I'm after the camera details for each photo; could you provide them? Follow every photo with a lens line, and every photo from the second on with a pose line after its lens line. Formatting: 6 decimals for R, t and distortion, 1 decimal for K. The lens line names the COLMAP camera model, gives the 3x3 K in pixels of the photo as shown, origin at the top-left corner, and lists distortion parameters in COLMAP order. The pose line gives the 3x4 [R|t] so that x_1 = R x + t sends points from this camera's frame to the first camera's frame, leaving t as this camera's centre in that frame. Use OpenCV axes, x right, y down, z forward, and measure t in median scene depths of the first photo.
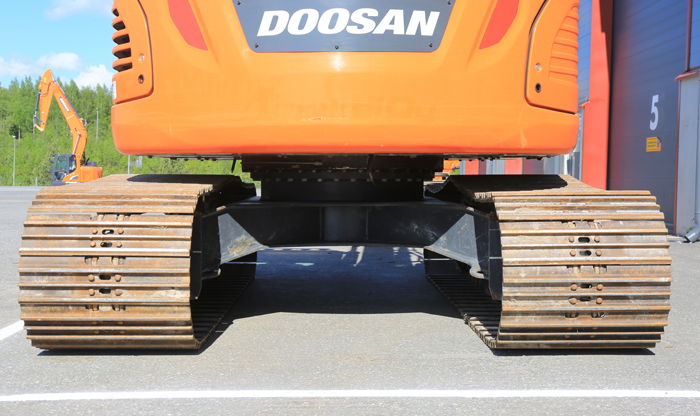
lens RADIAL K [[1010.4, 0, 355.3], [0, 1010.4, 192.4], [0, 0, 1]] dist [0.047280, 0.000000]
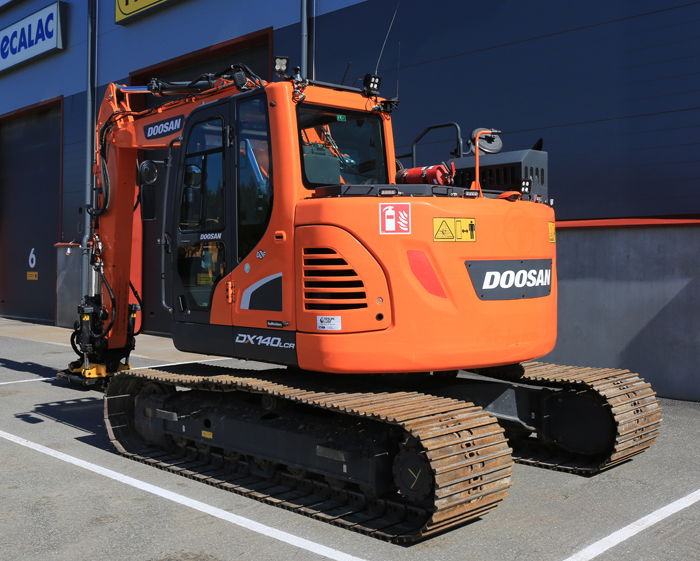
lens RADIAL K [[831.8, 0, 380.9], [0, 831.8, 271.4], [0, 0, 1]] dist [-0.042824, 0.000000]
pose [[0.700536, -0.018567, 0.713375, -1.042258], [0.021264, 0.999761, 0.005140, -0.189219], [-0.713300, 0.011568, 0.700763, 0.277868]]
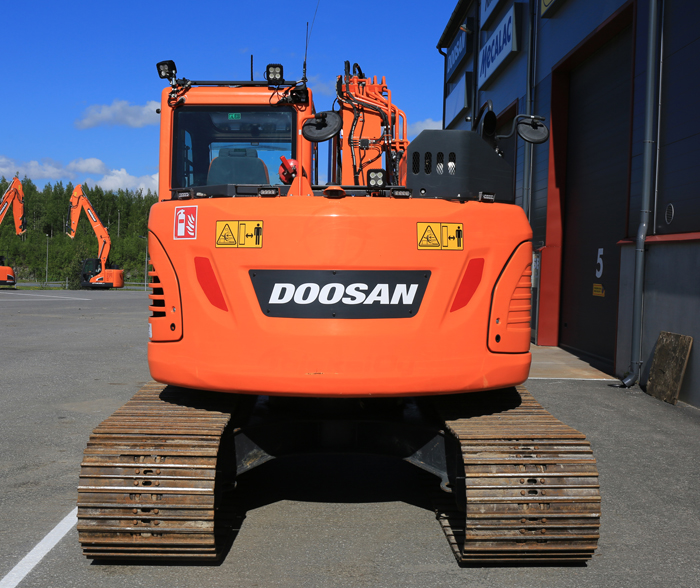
lens RADIAL K [[886.3, 0, 349.0], [0, 886.3, 293.1], [0, 0, 1]] dist [-0.037038, 0.000000]
pose [[0.999930, 0.009605, 0.006905, -0.007655], [-0.009708, 0.999839, 0.015110, -0.184651], [-0.006759, -0.015176, 0.999862, -0.071296]]
